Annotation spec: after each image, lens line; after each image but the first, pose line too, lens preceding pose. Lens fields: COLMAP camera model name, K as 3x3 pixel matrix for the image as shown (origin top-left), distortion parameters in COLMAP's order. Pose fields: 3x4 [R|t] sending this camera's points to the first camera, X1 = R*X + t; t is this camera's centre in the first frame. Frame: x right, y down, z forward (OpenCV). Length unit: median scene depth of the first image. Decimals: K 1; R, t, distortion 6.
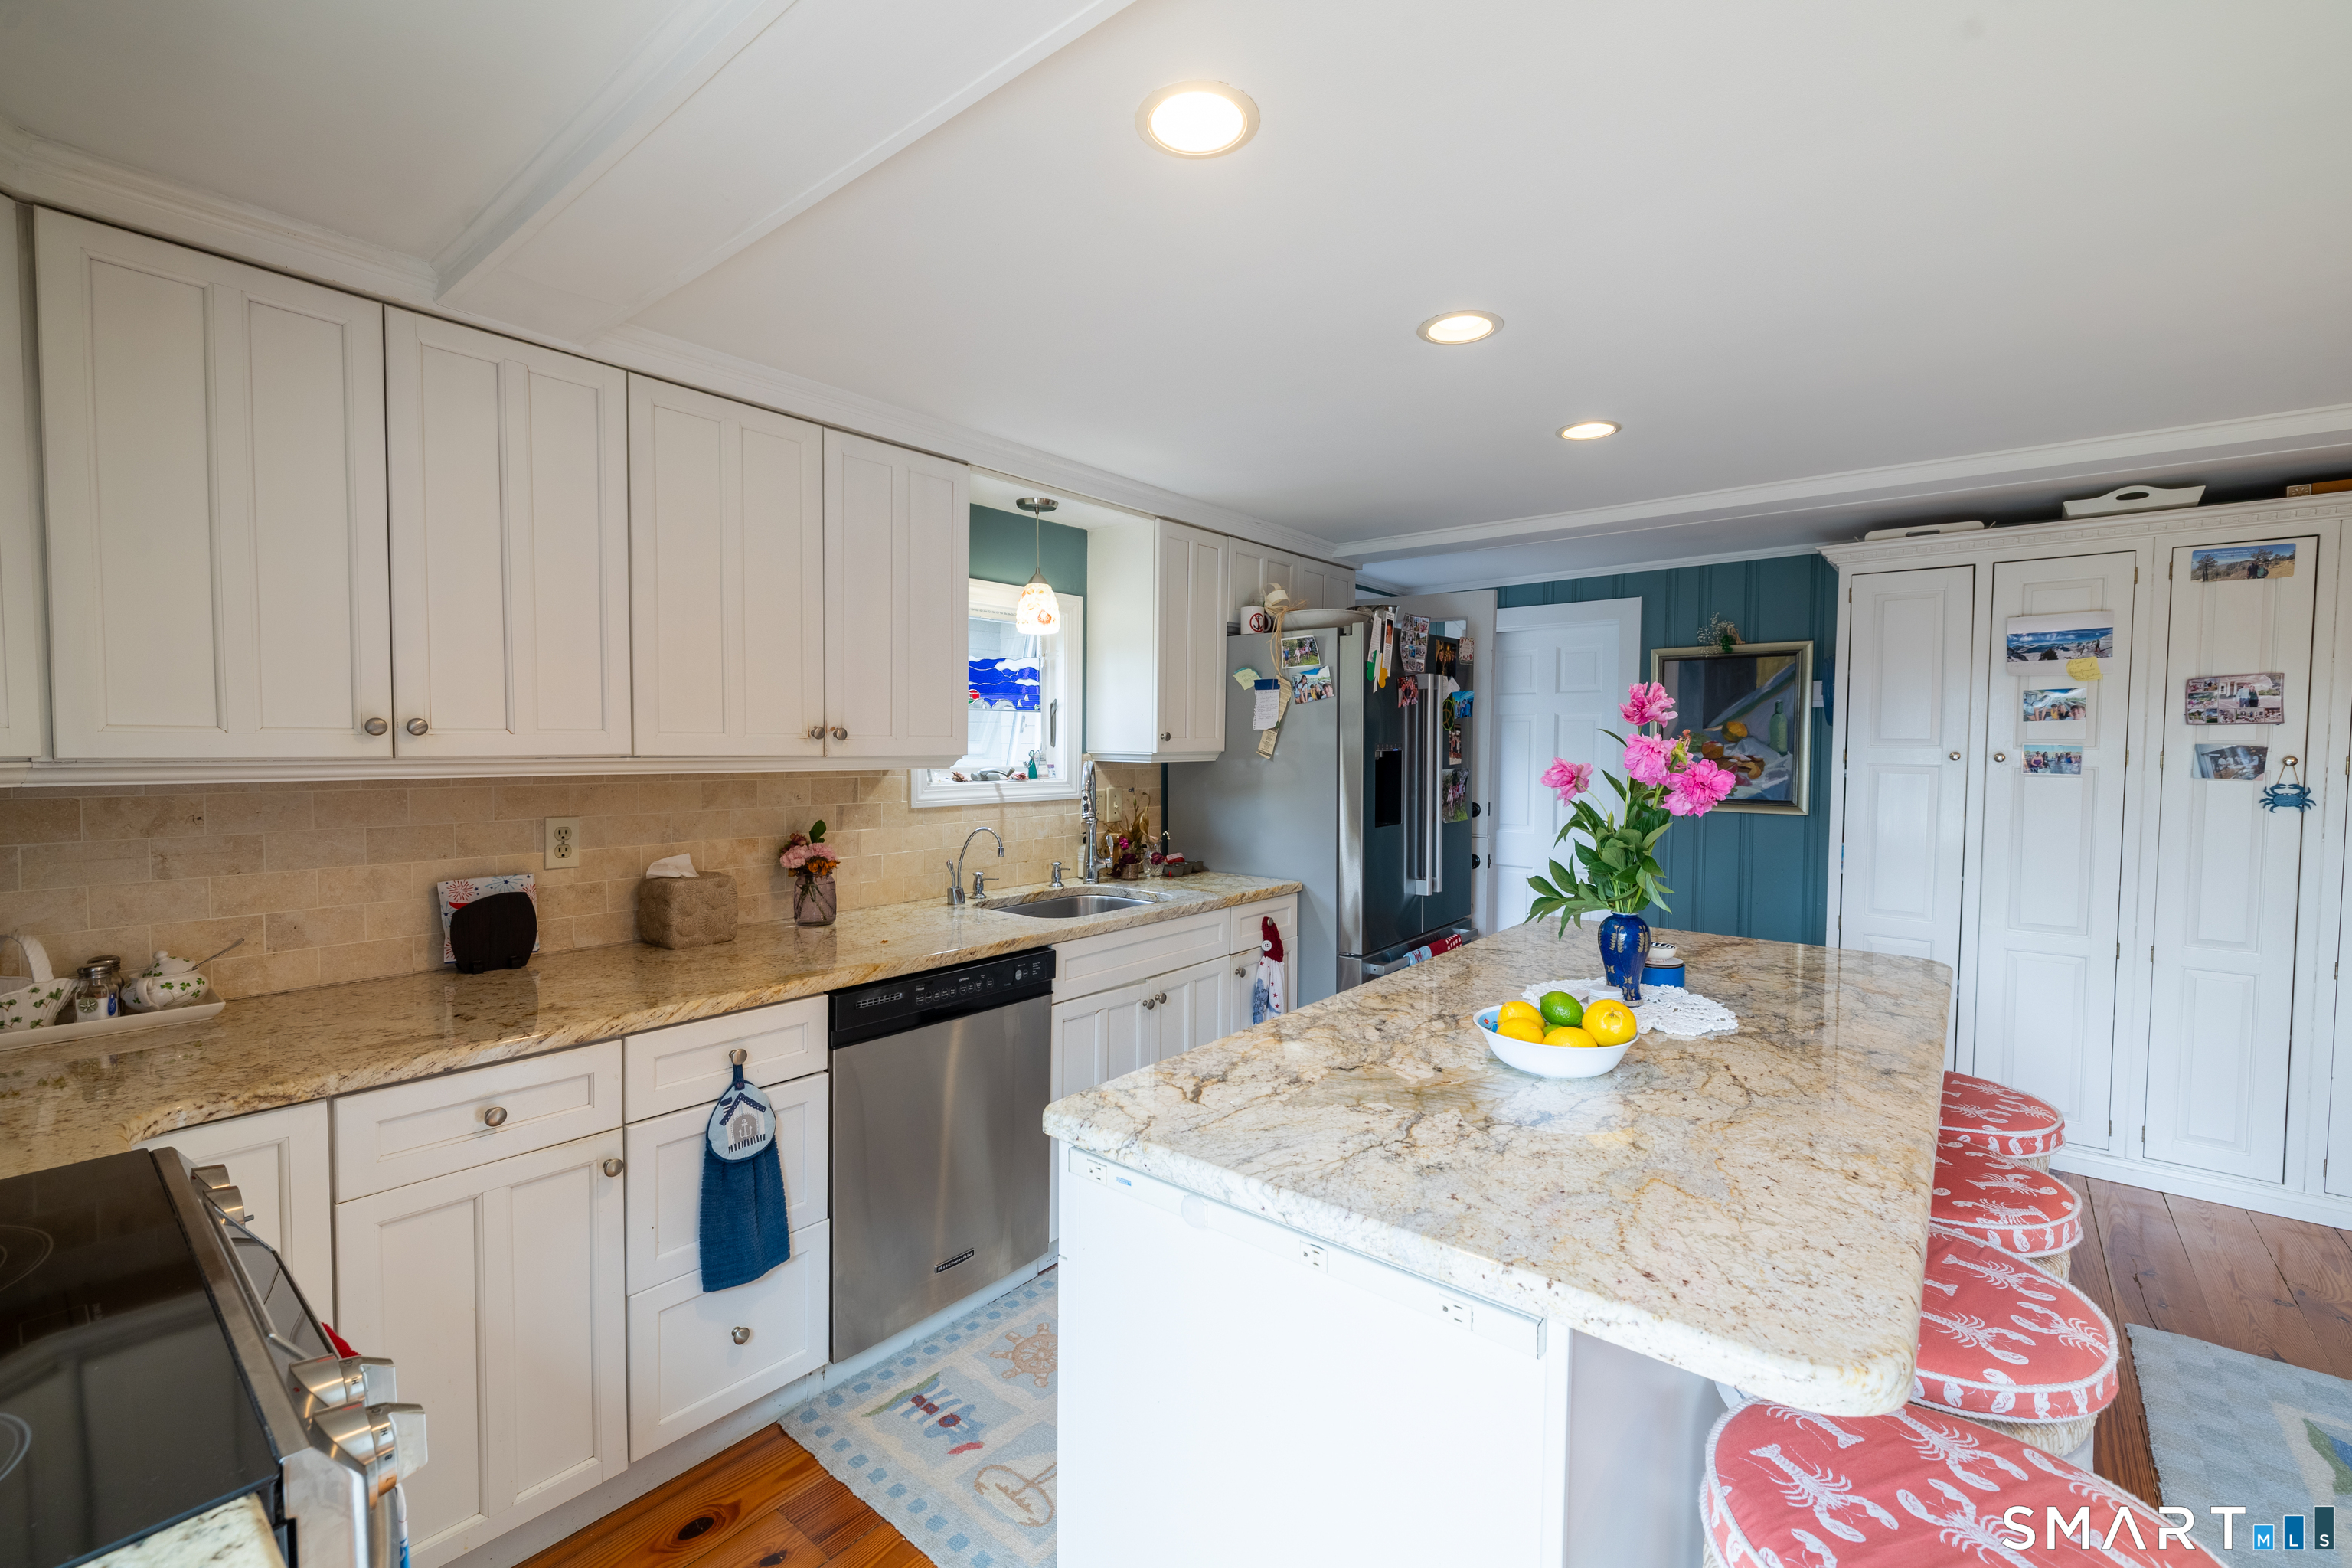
lens RADIAL K [[981.4, 0, 1187.6], [0, 981.4, 780.6], [0, 0, 1]] dist [0.002476, 0.000129]
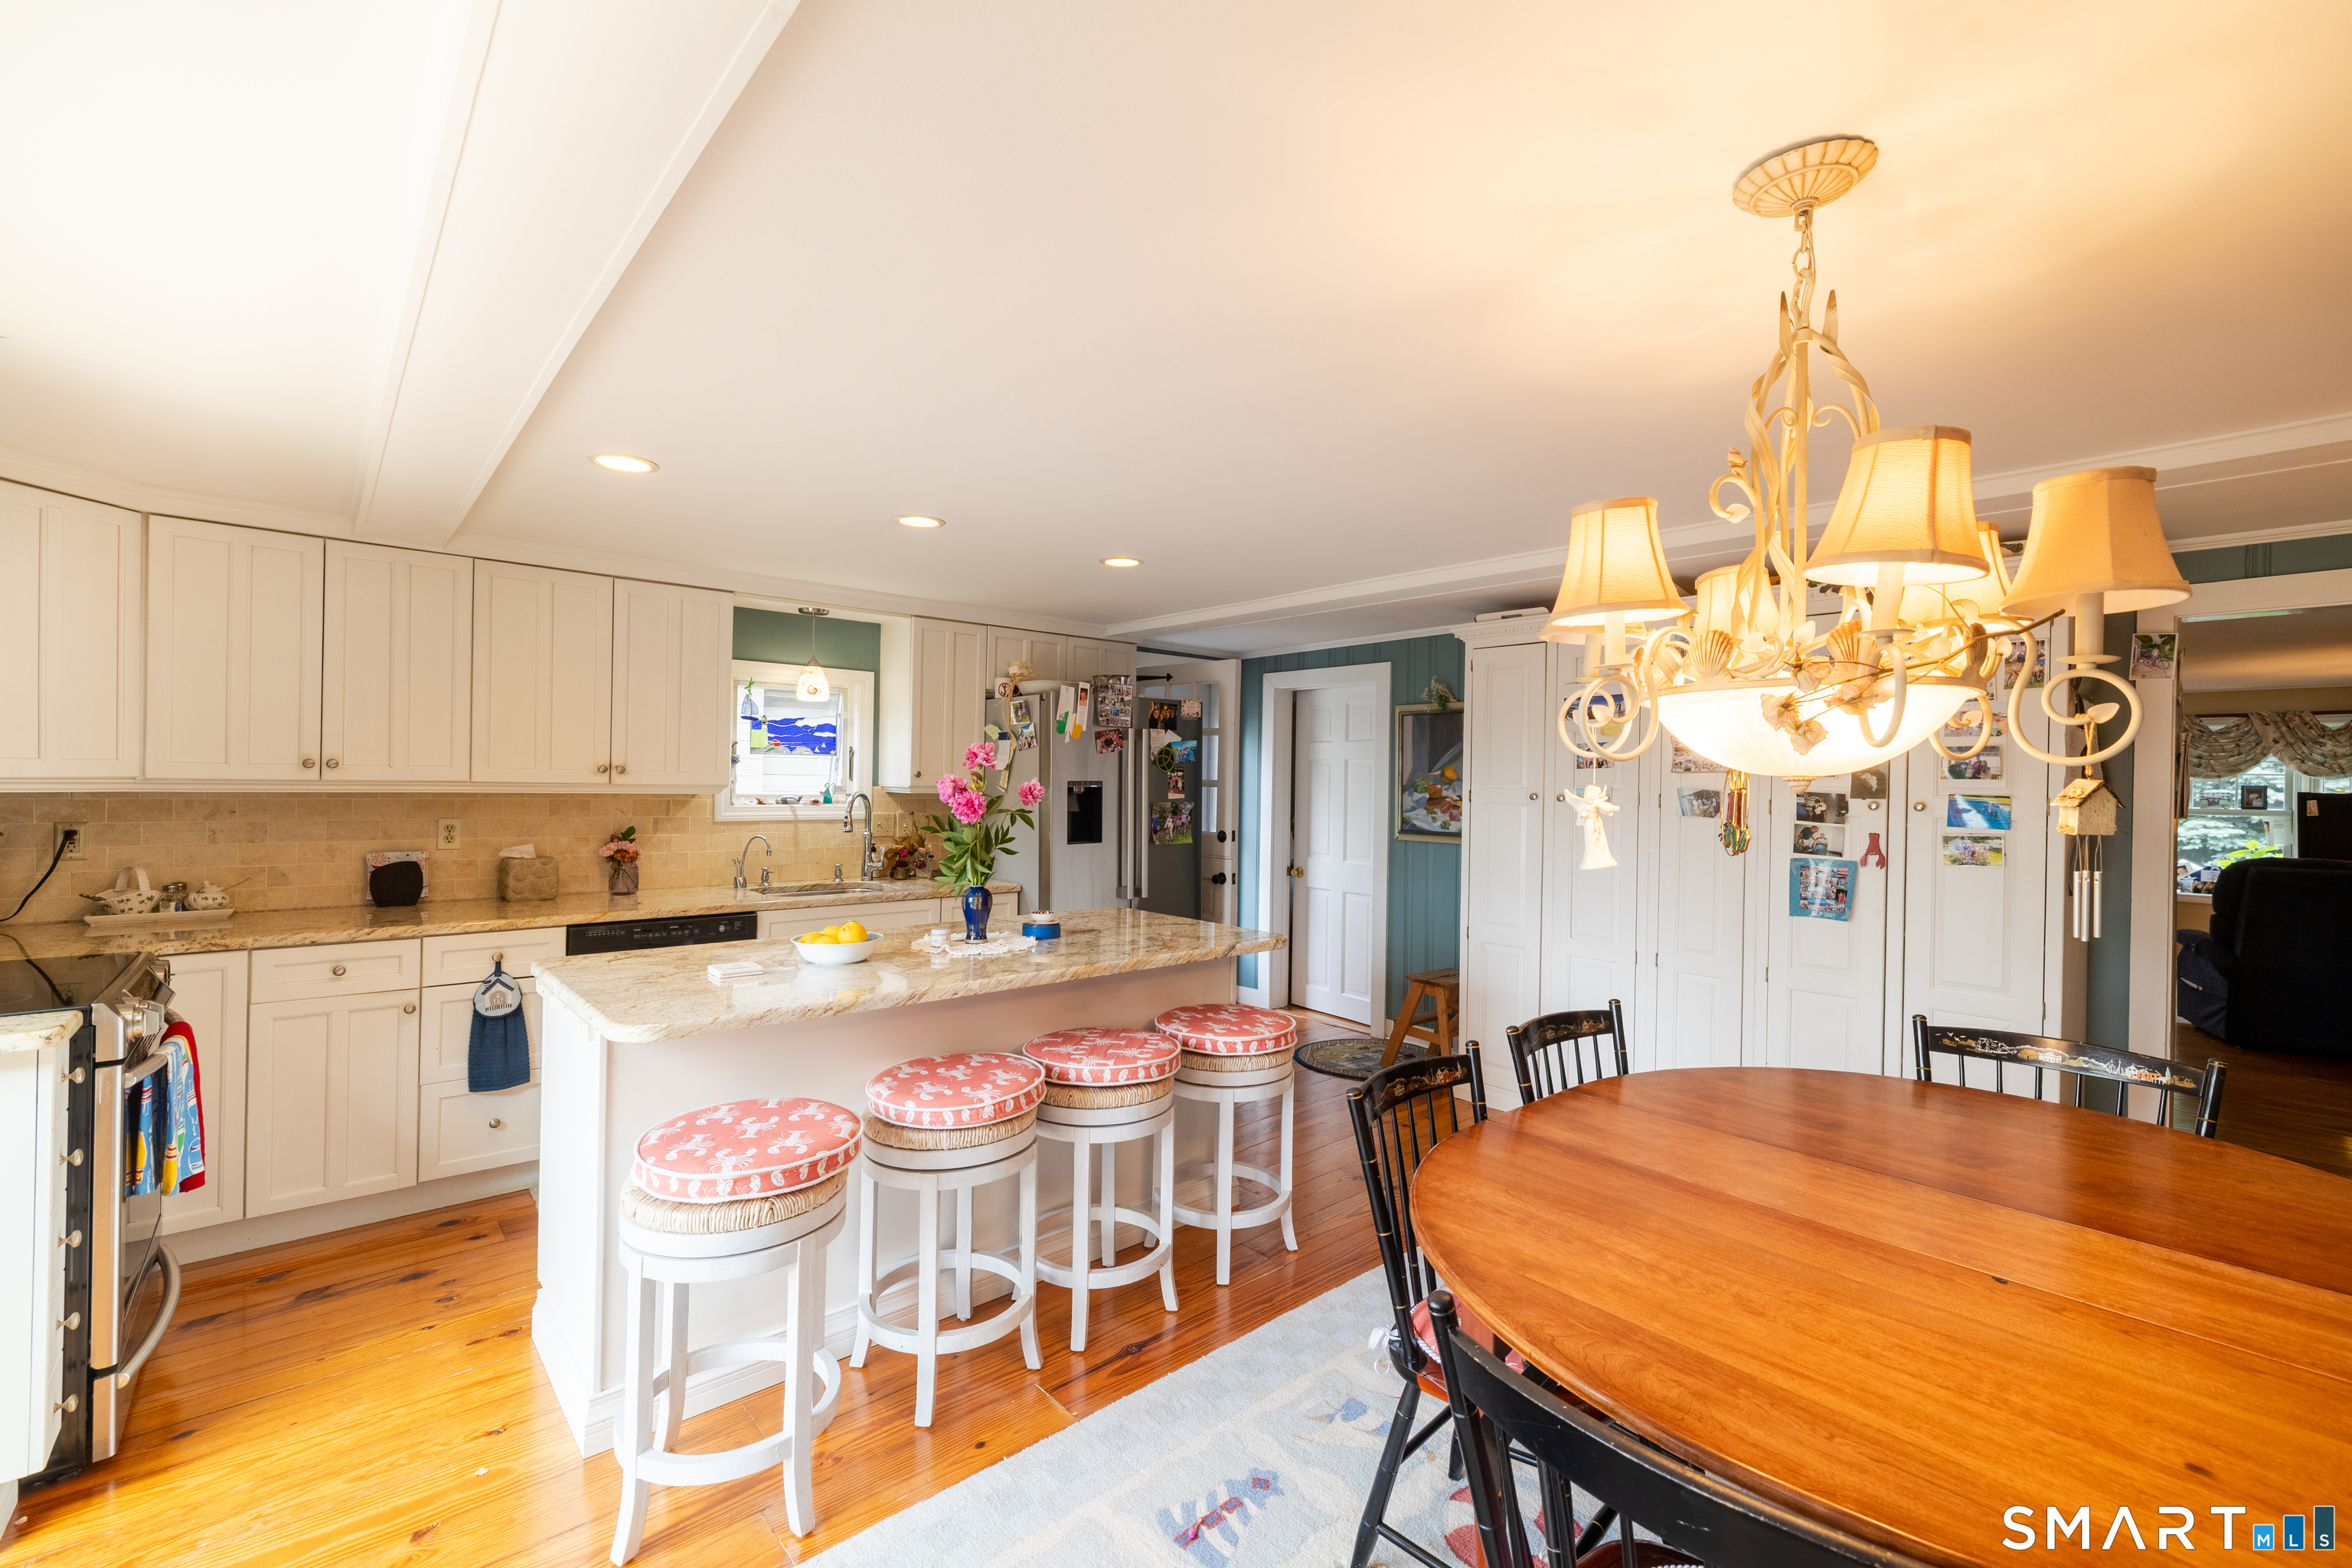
lens RADIAL K [[981.4, 0, 1187.6], [0, 981.4, 780.6], [0, 0, 1]] dist [0.002476, 0.000129]
pose [[0.987070, 0.010676, -0.159931, 0.838390], [-0.017185, 0.999077, -0.039371, 0.016923], [0.159363, 0.041610, 0.986343, -0.429587]]
